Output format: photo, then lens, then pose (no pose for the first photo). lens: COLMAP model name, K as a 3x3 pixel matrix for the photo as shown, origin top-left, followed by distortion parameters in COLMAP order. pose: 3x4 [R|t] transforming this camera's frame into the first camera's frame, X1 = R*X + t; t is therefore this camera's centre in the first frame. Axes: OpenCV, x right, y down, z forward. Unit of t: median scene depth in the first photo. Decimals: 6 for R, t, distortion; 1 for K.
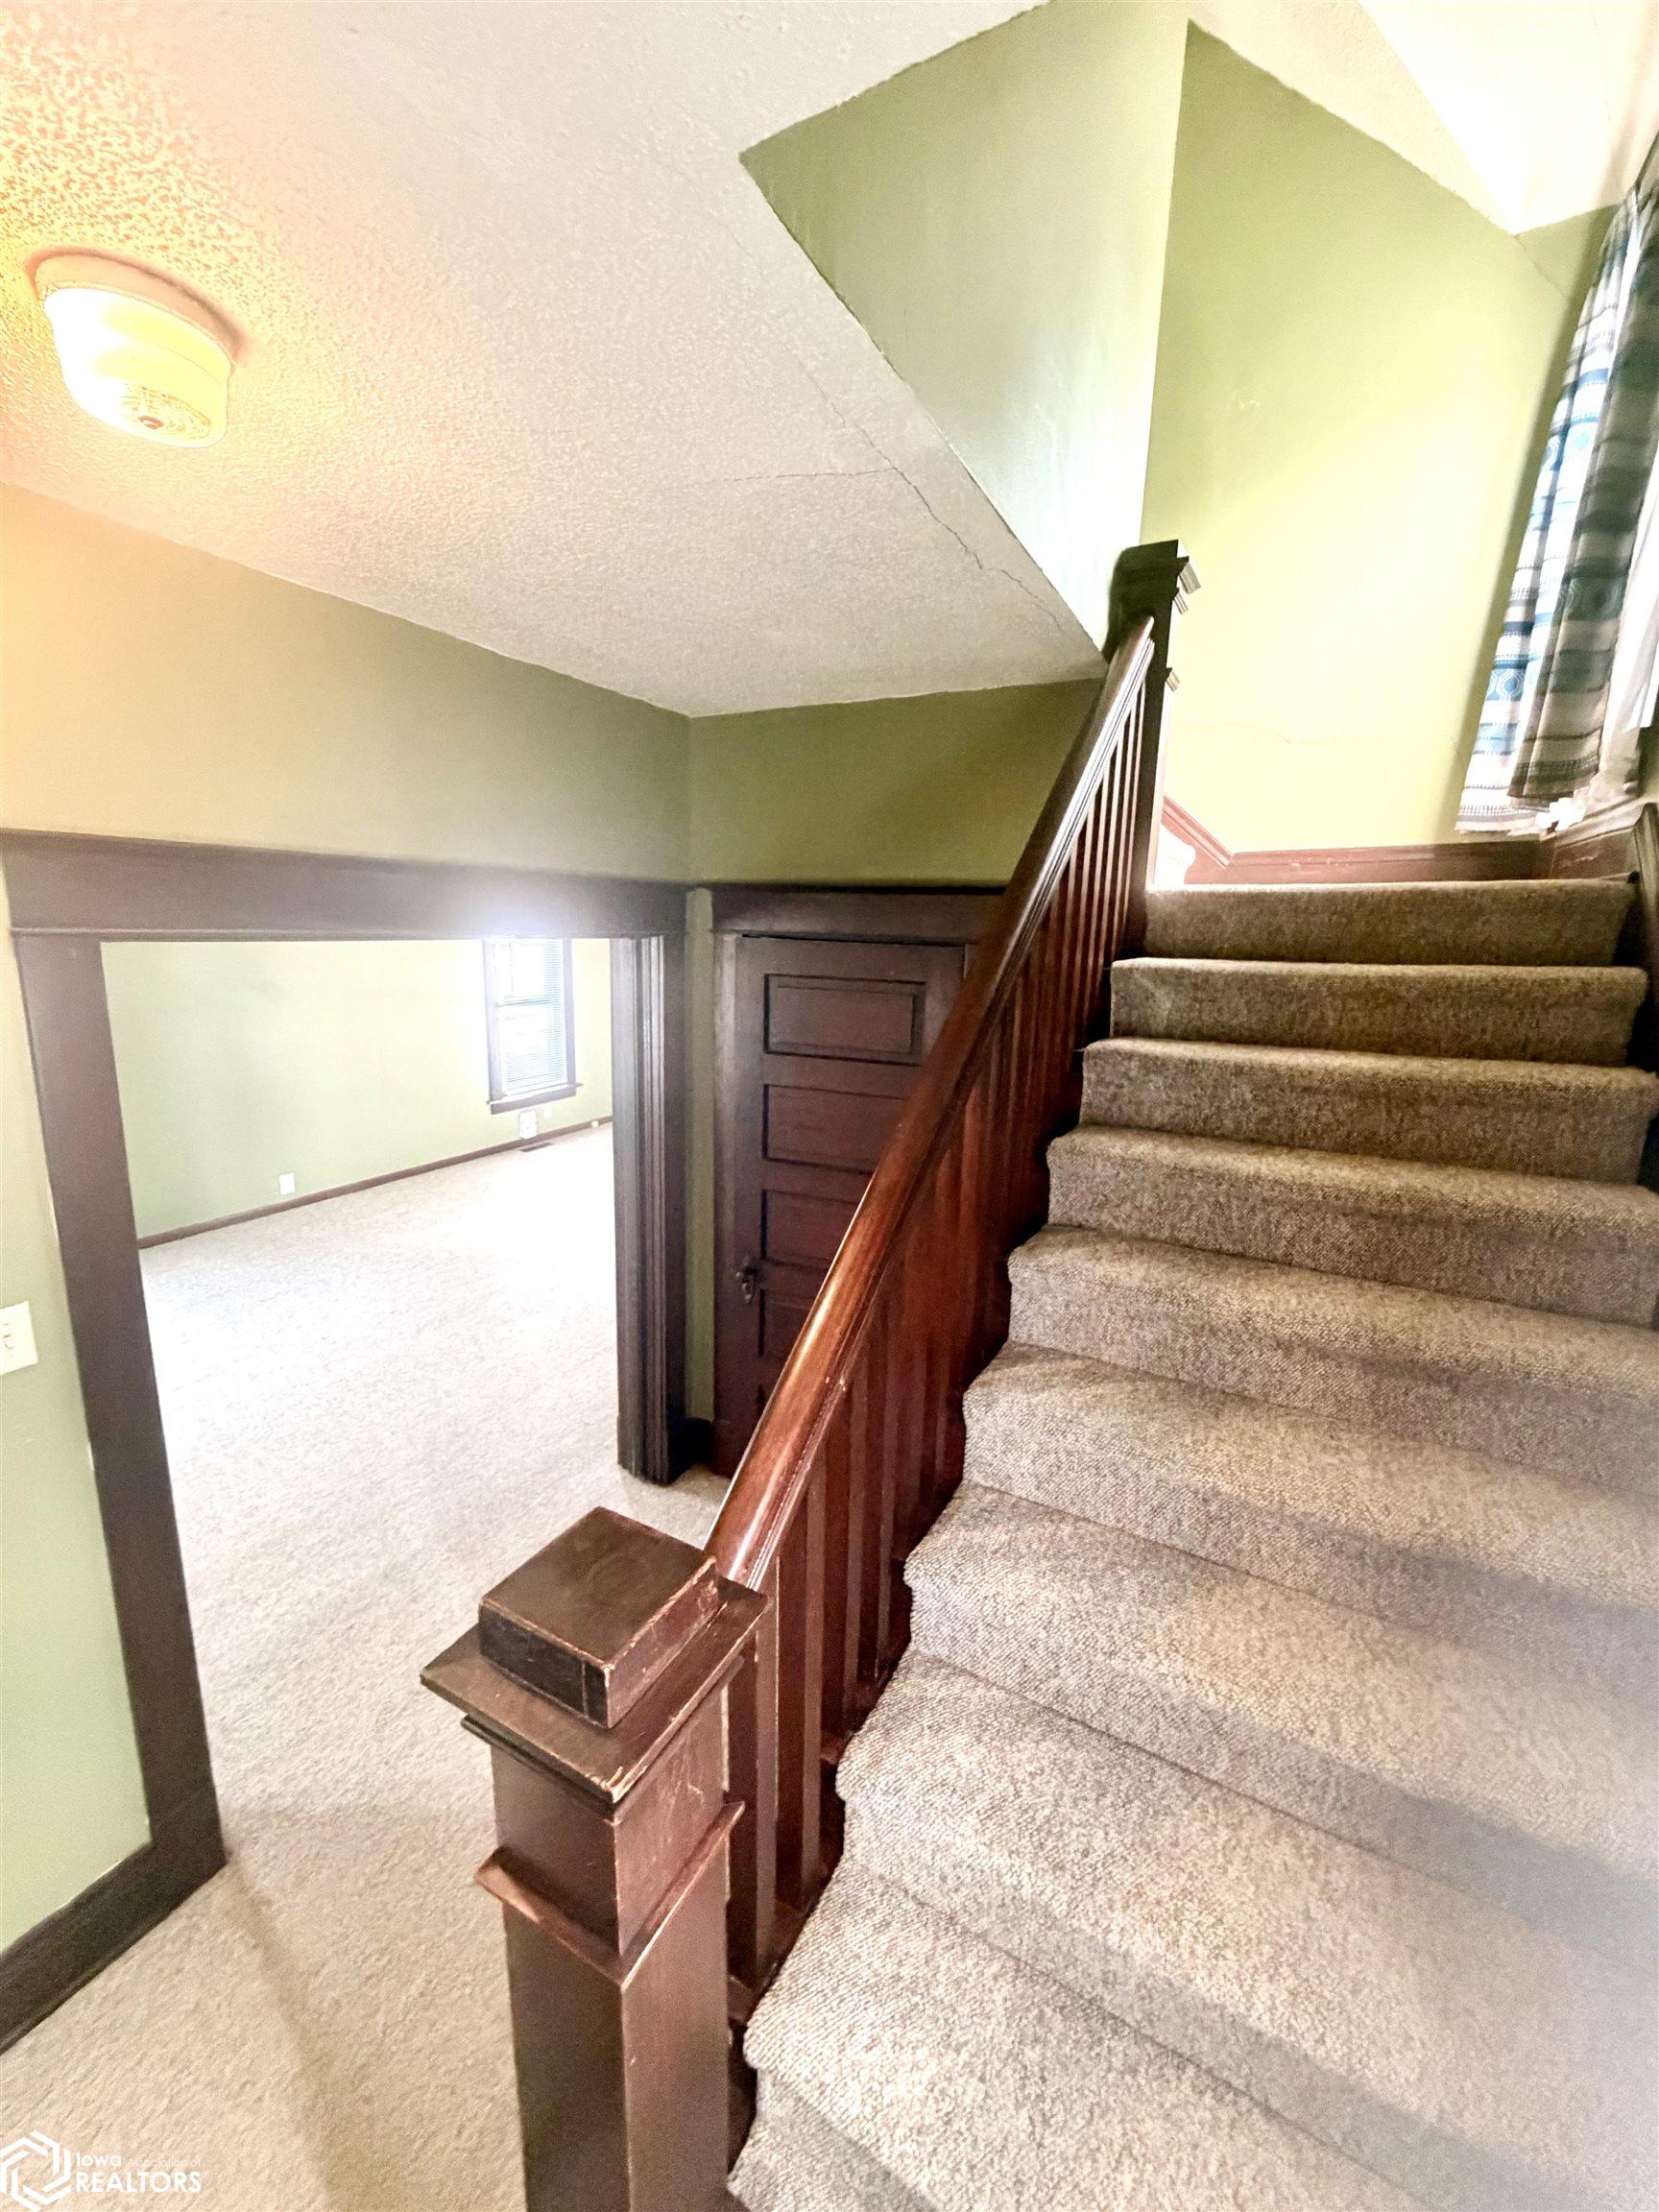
lens RADIAL K [[891.3, 0, 829.5], [0, 891.3, 1106.0], [0, 0, 1]] dist [-0.001071, -0.000035]
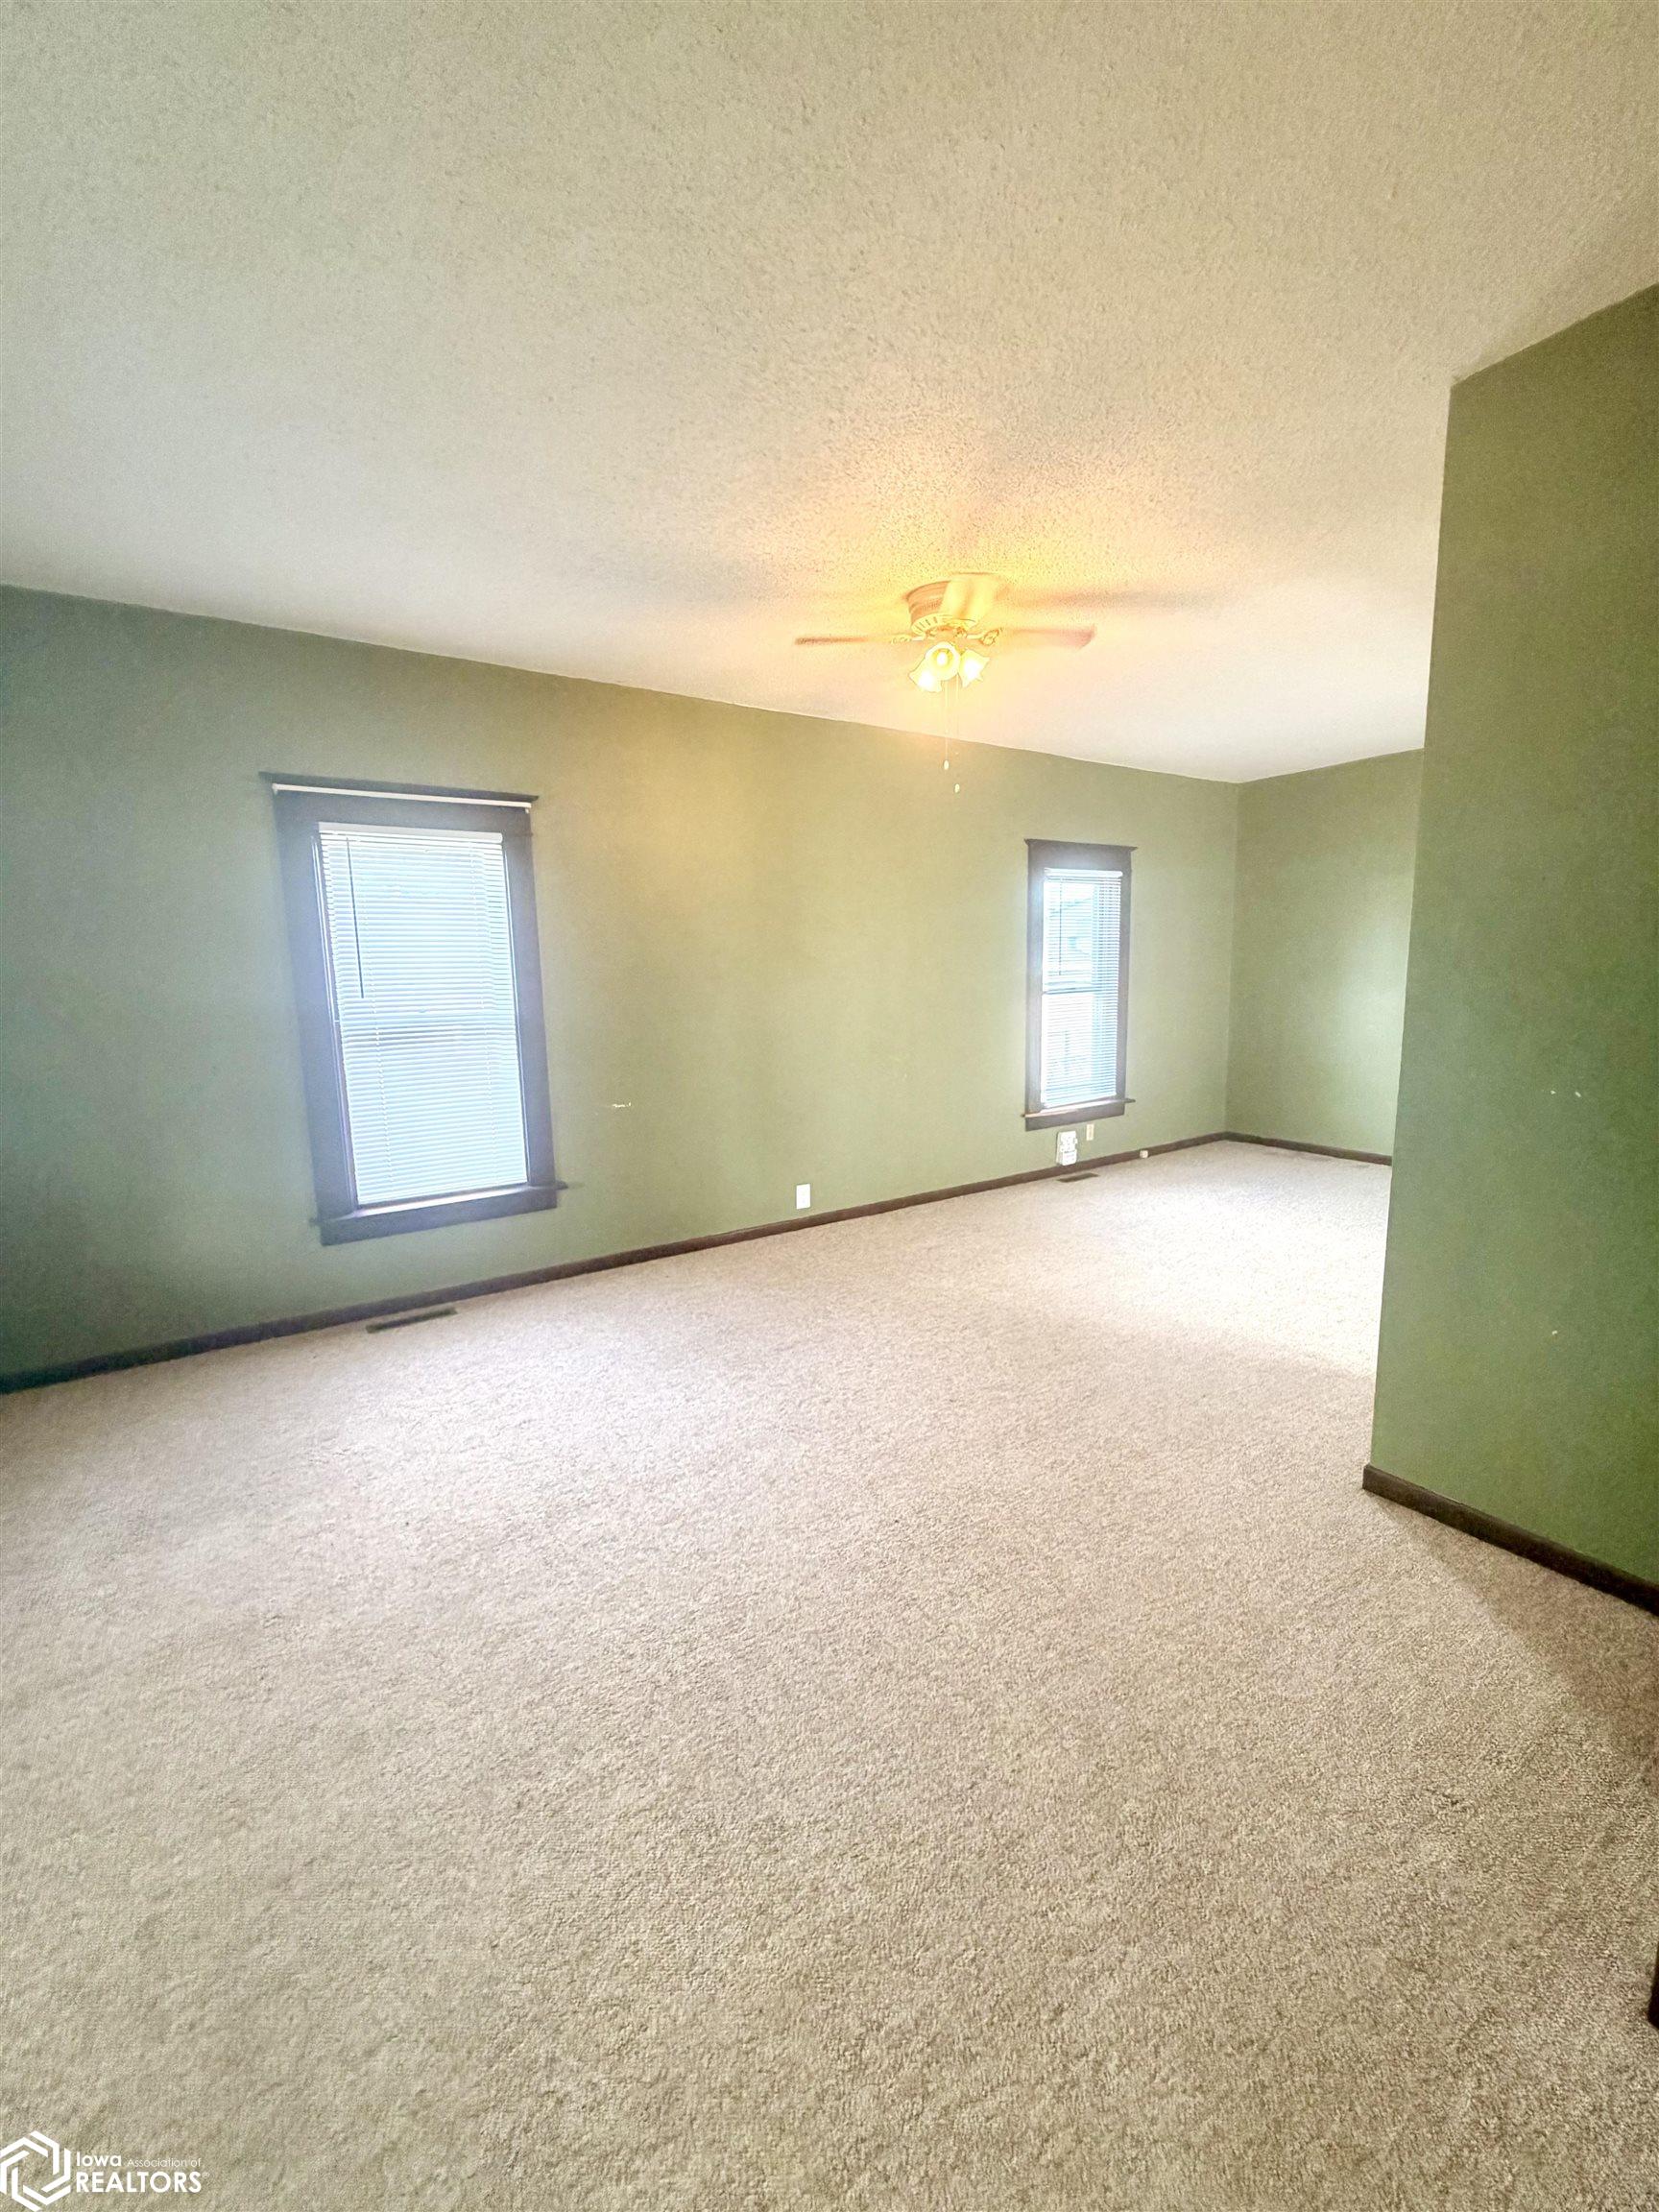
lens RADIAL K [[882.7, 0, 831.3], [0, 882.7, 1101.0], [0, 0, 1]] dist [-0.002183, 0.000836]
pose [[0.884606, 0.023069, -0.465769, -0.211365], [-0.053746, 0.997164, -0.052687, 0.040984], [0.463232, 0.071640, 0.883337, 0.291743]]
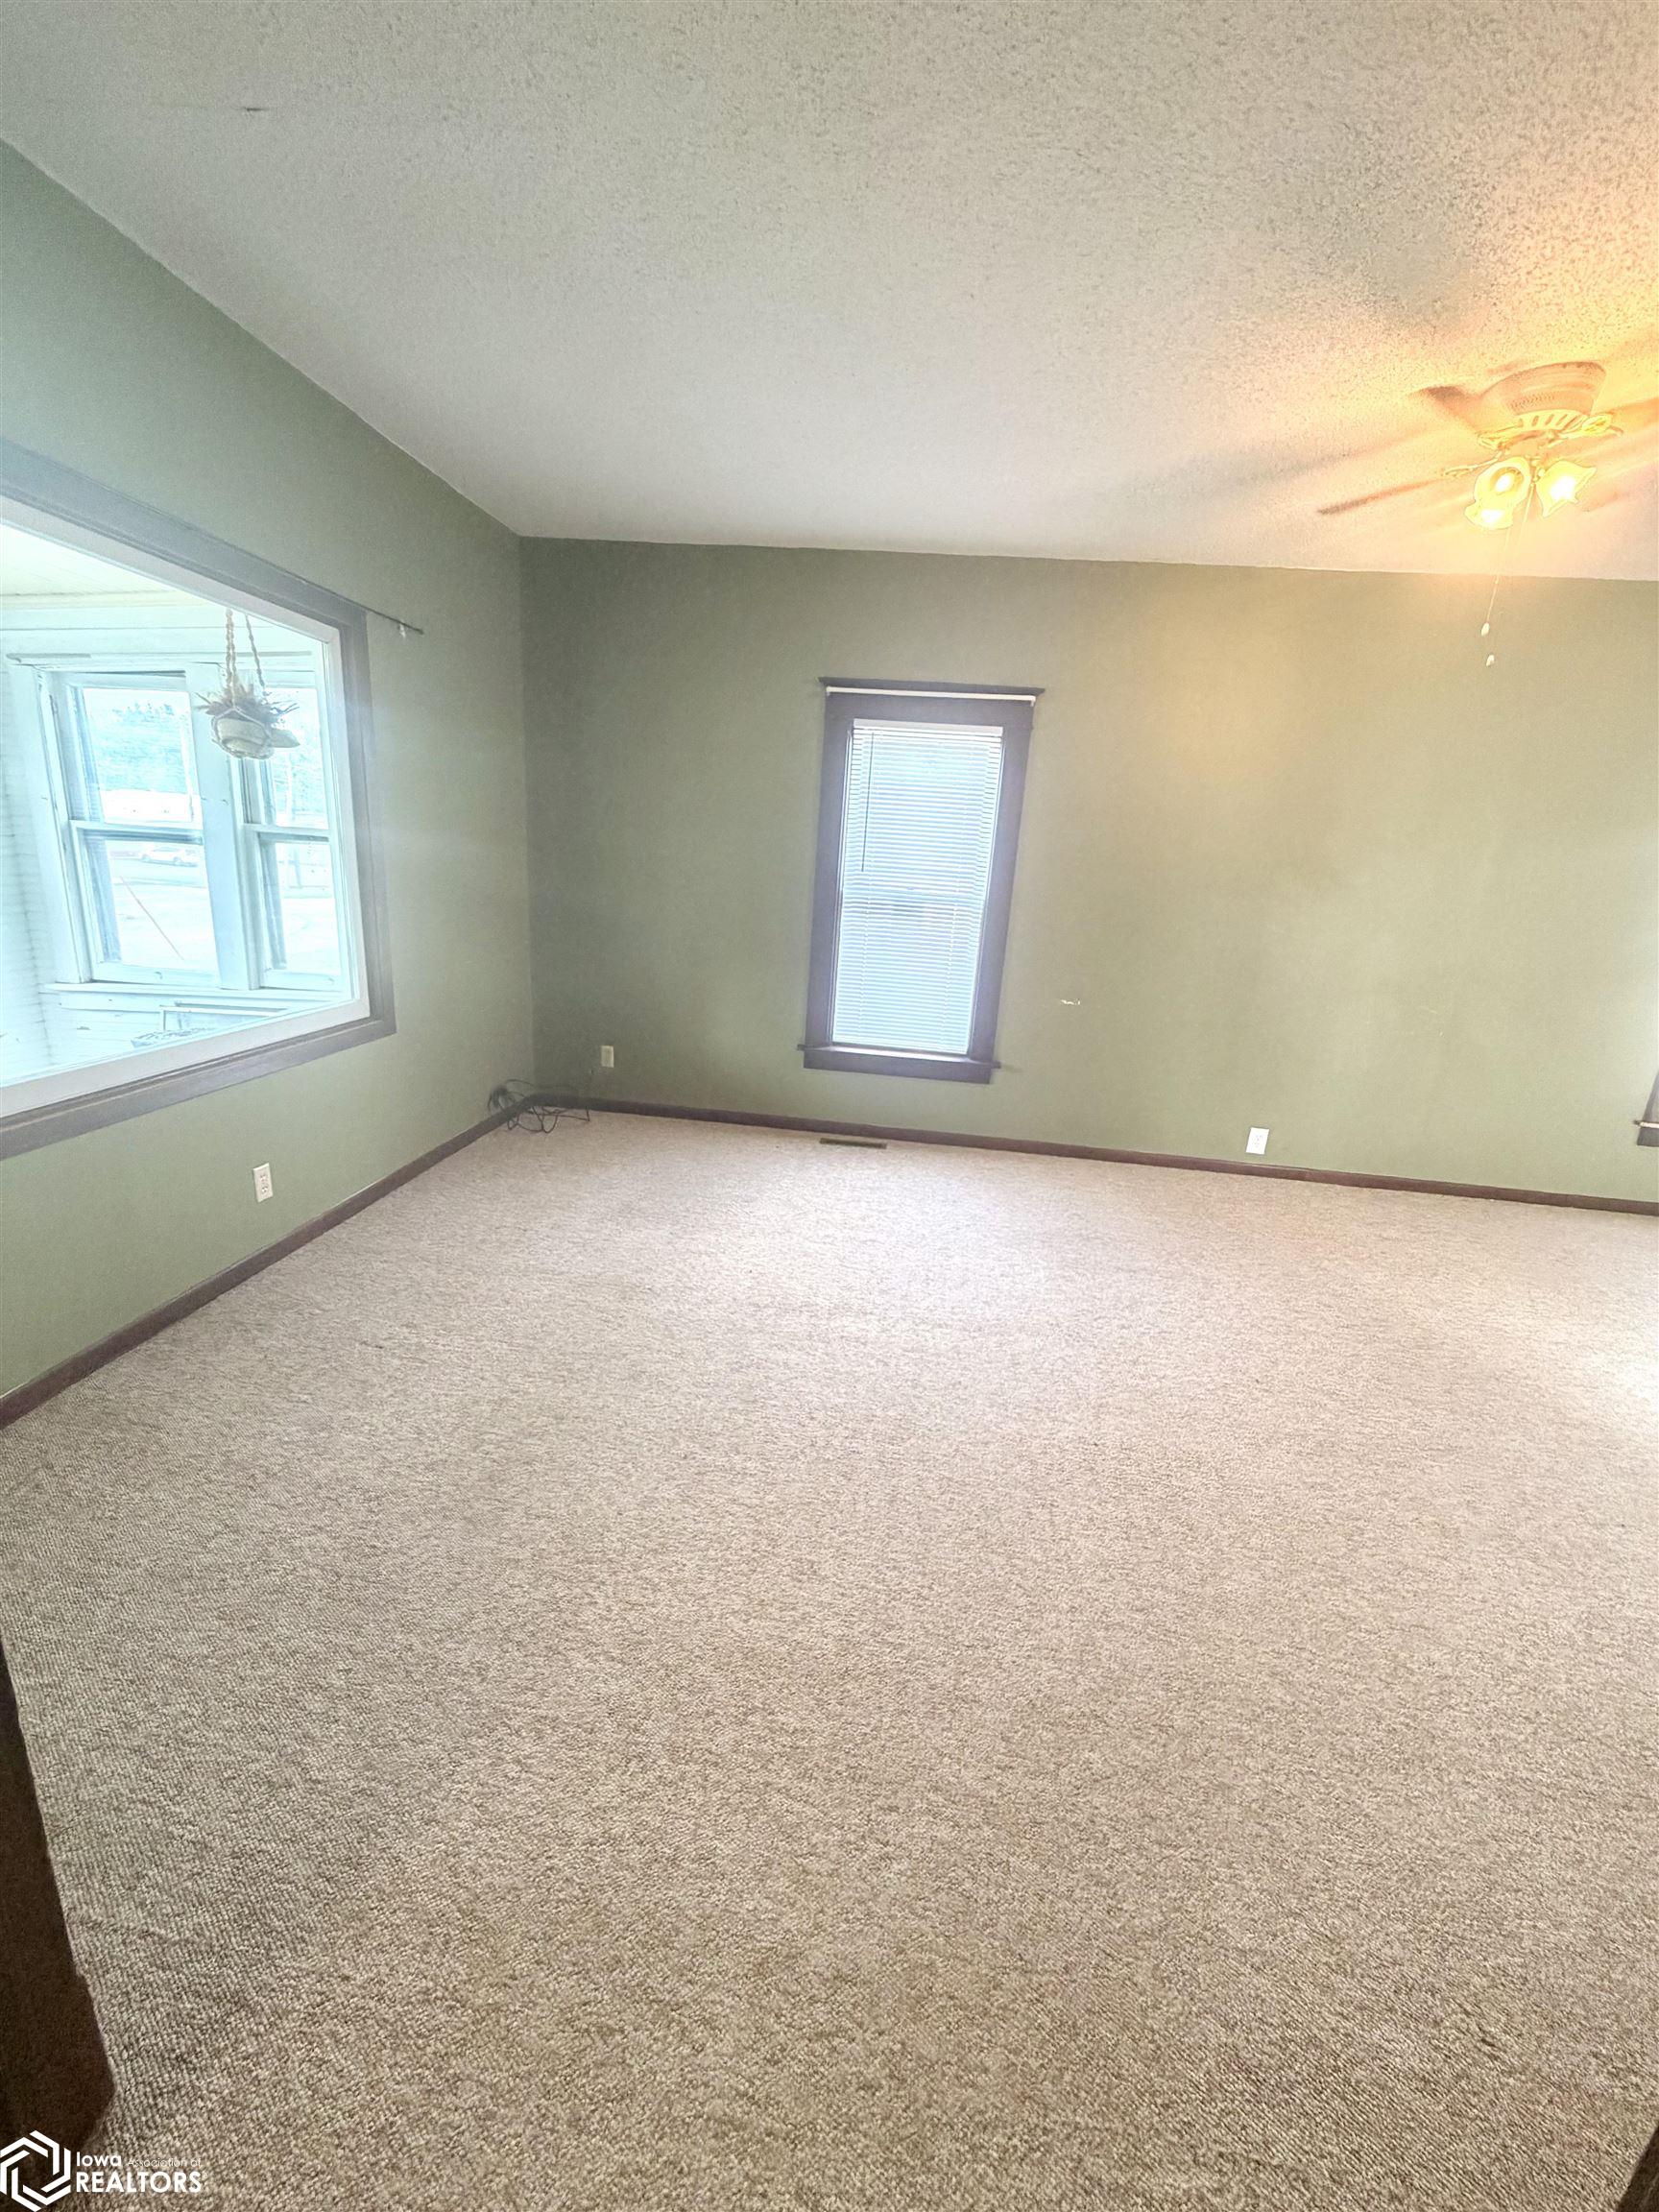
lens RADIAL K [[882.7, 0, 831.3], [0, 882.7, 1101.0], [0, 0, 1]] dist [-0.002183, 0.000836]
pose [[0.380904, 0.247899, -0.890763, -0.100538], [-0.250205, 0.955080, 0.158807, 0.027671], [0.890118, 0.162383, 0.425819, 0.369233]]
